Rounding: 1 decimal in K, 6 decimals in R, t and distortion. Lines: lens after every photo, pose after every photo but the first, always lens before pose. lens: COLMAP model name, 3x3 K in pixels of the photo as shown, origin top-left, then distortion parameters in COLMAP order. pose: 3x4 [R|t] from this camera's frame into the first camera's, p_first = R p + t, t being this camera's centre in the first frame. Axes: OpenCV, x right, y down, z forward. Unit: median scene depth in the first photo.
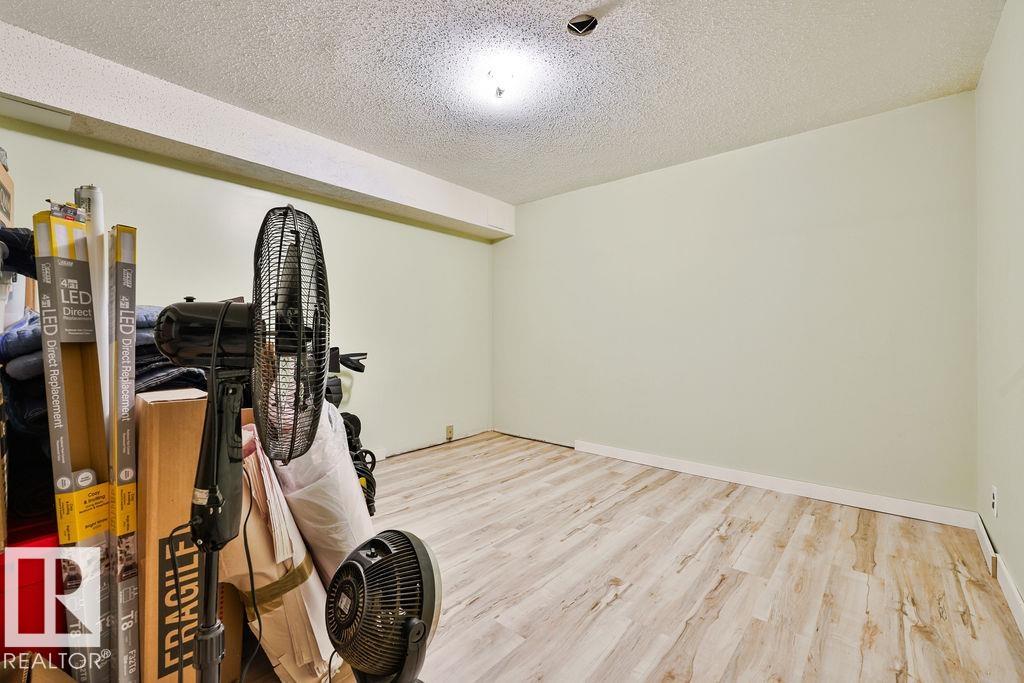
lens RADIAL K [[432.5, 0, 515.7], [0, 432.5, 339.3], [0, 0, 1]] dist [-0.003285, -0.000422]
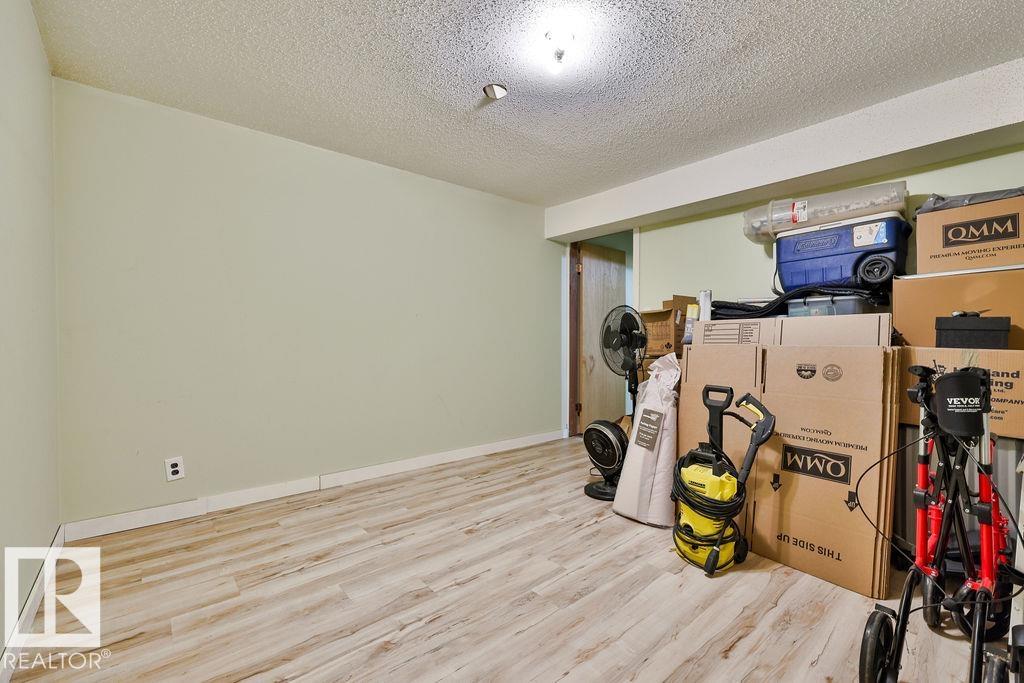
lens RADIAL K [[432.5, 0, 515.7], [0, 432.5, 339.3], [0, 0, 1]] dist [-0.003285, -0.000422]
pose [[-0.988223, 0.000549, 0.153020, -0.087591], [0.000971, 0.999996, 0.002688, -0.014701], [-0.153018, 0.002805, -0.988219, 1.936176]]
